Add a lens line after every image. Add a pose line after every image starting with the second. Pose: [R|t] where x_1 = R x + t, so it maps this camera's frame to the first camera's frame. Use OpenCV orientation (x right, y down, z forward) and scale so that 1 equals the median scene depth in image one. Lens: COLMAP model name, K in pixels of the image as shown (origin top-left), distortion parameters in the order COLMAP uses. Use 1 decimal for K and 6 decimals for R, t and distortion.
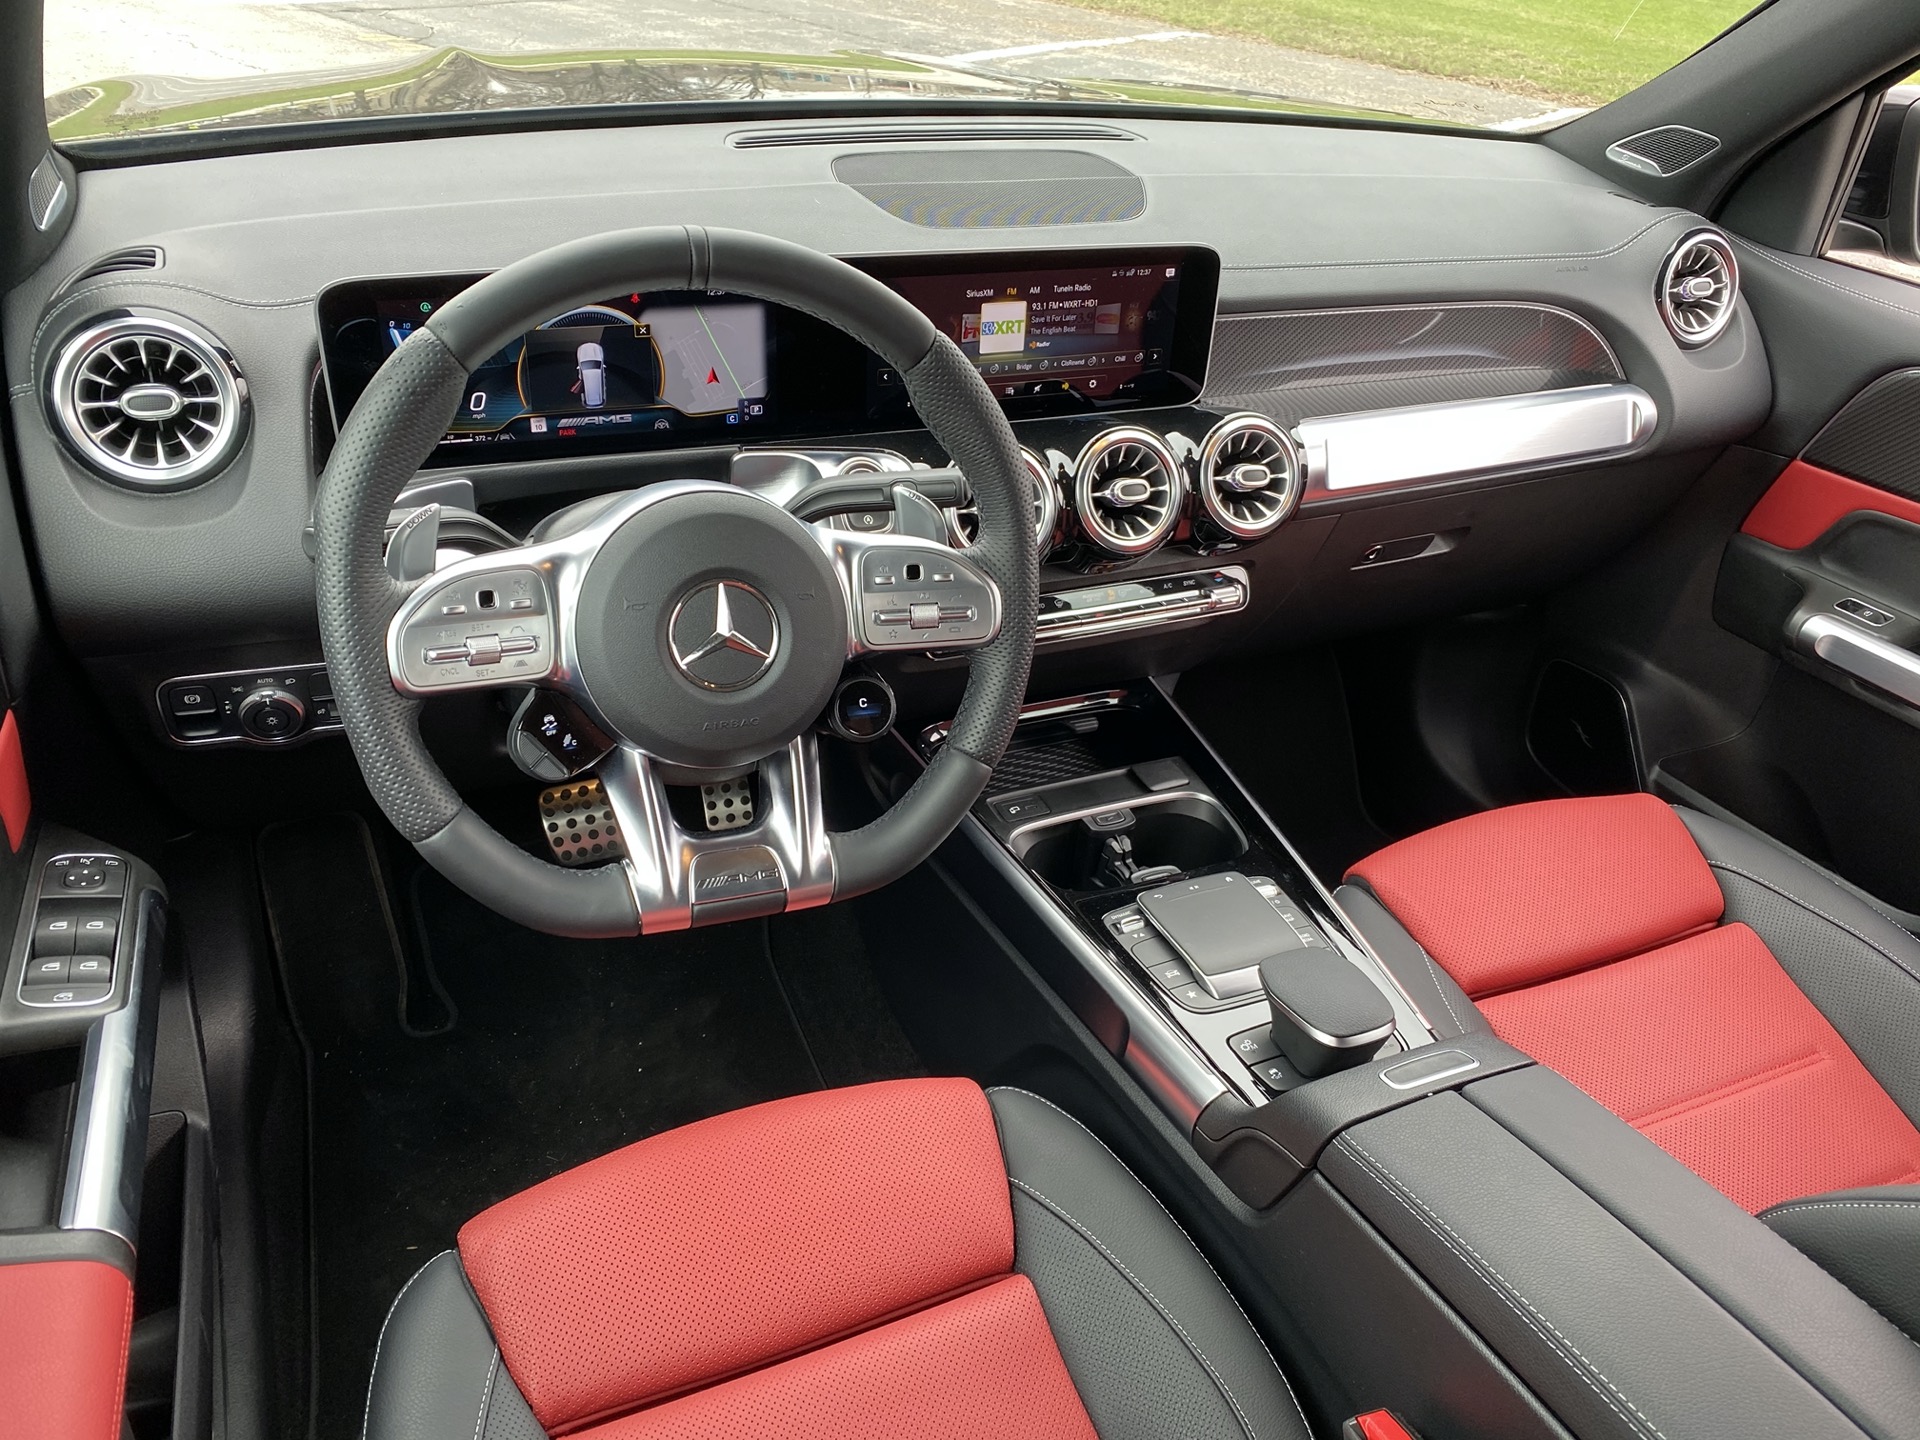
lens RADIAL K [[1461.9, 0, 954.3], [0, 1461.9, 734.2], [0, 0, 1]] dist [0.015525, -0.037372]
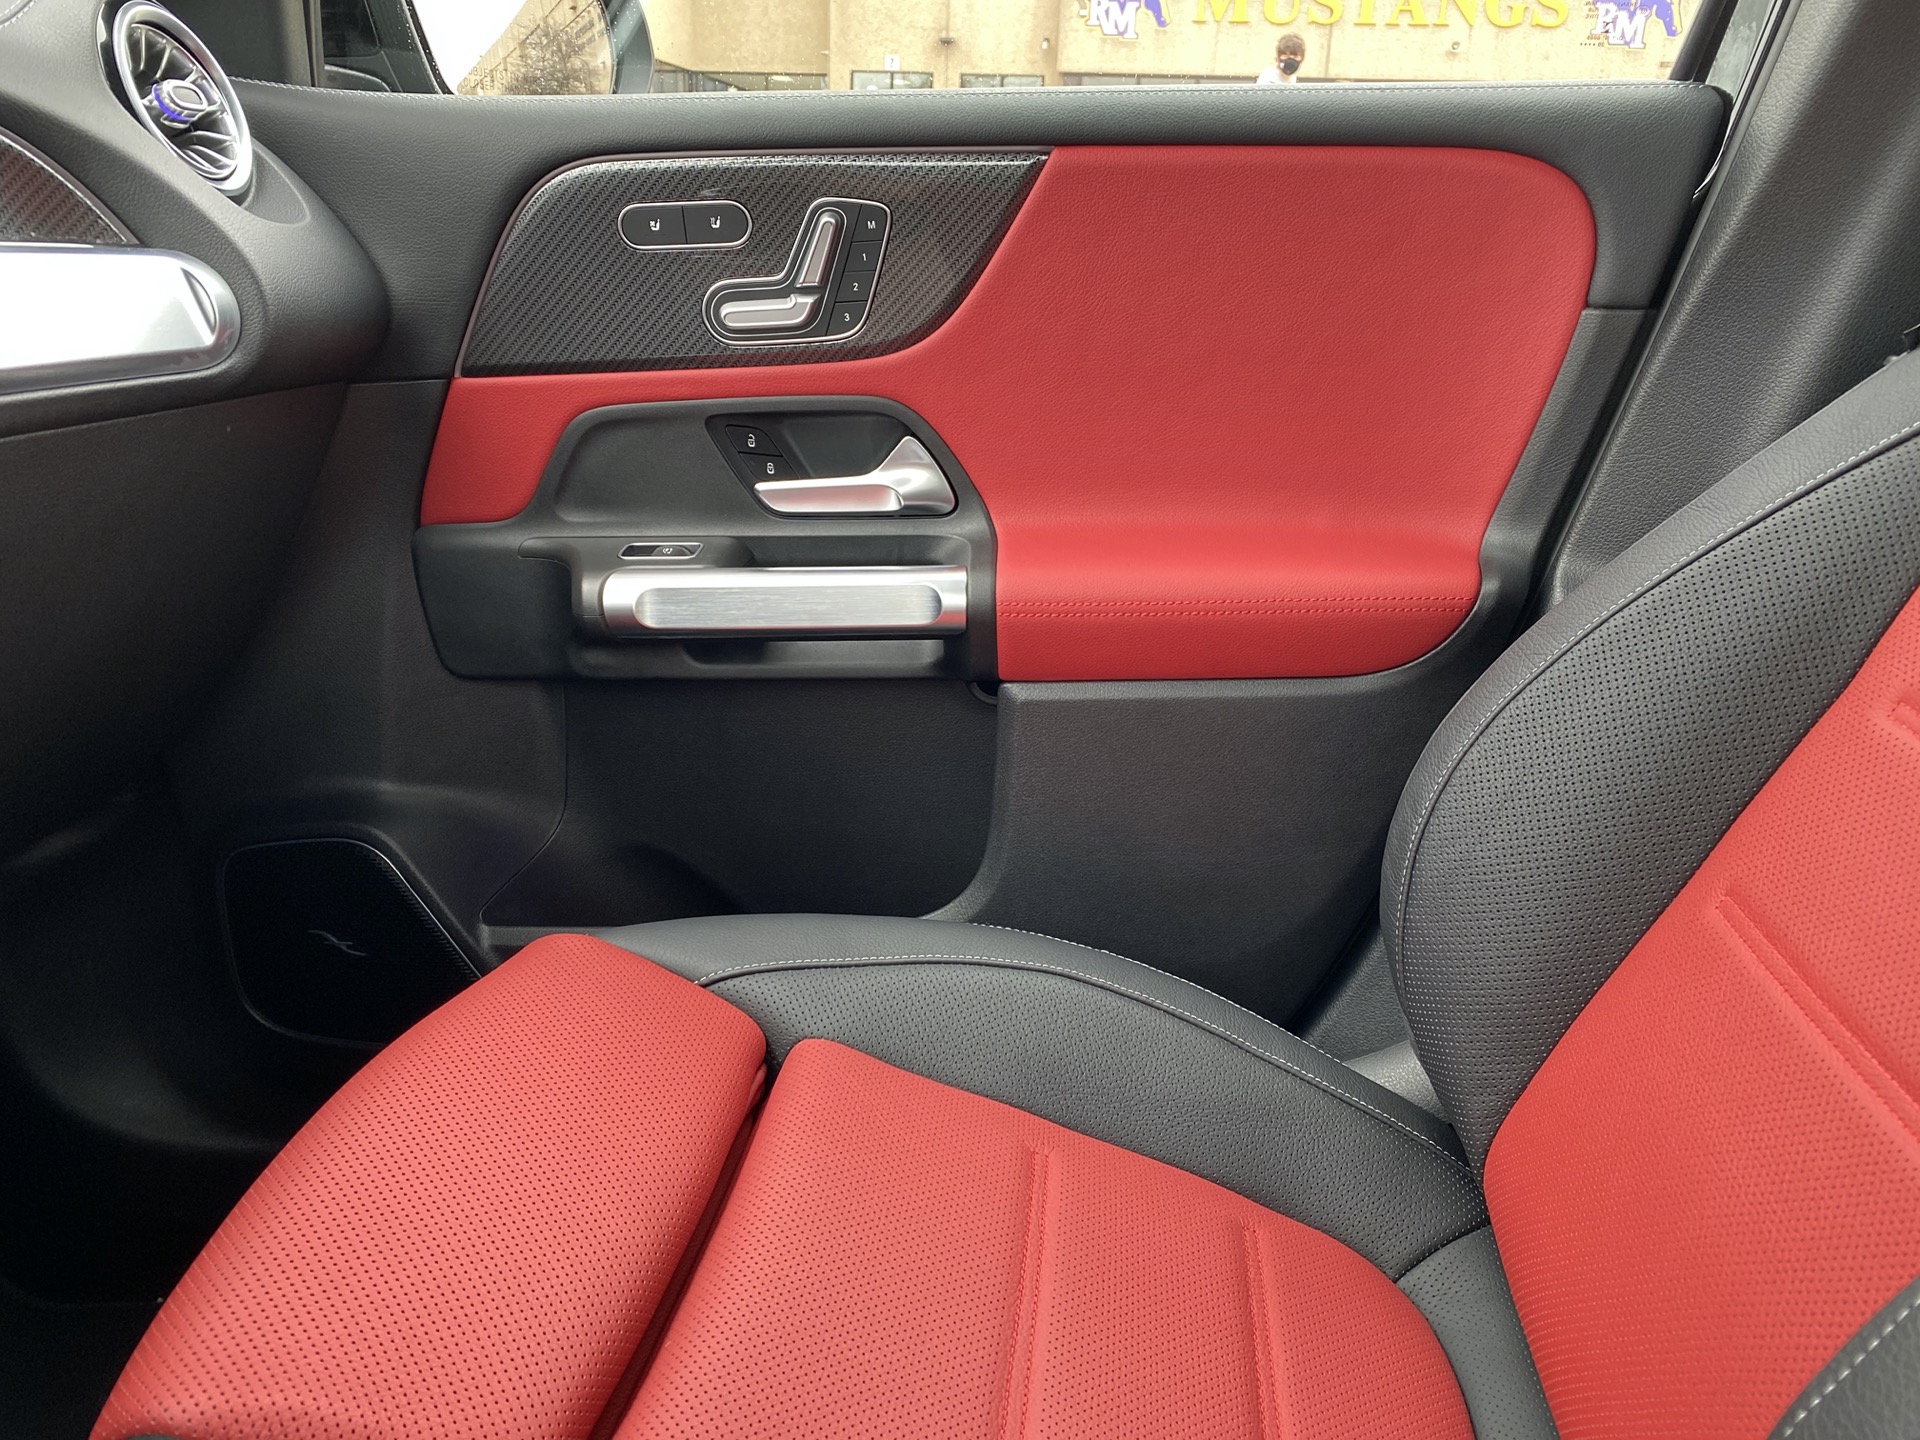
lens RADIAL K [[1461.9, 0, 952.3], [0, 1461.9, 727.7], [0, 0, 1]] dist [0.015525, -0.037372]
pose [[0.509083, -0.313934, 0.801424, 0.168769], [0.485344, 0.873665, 0.033930, 0.034411], [-0.710828, 0.371693, 0.597133, 0.677682]]
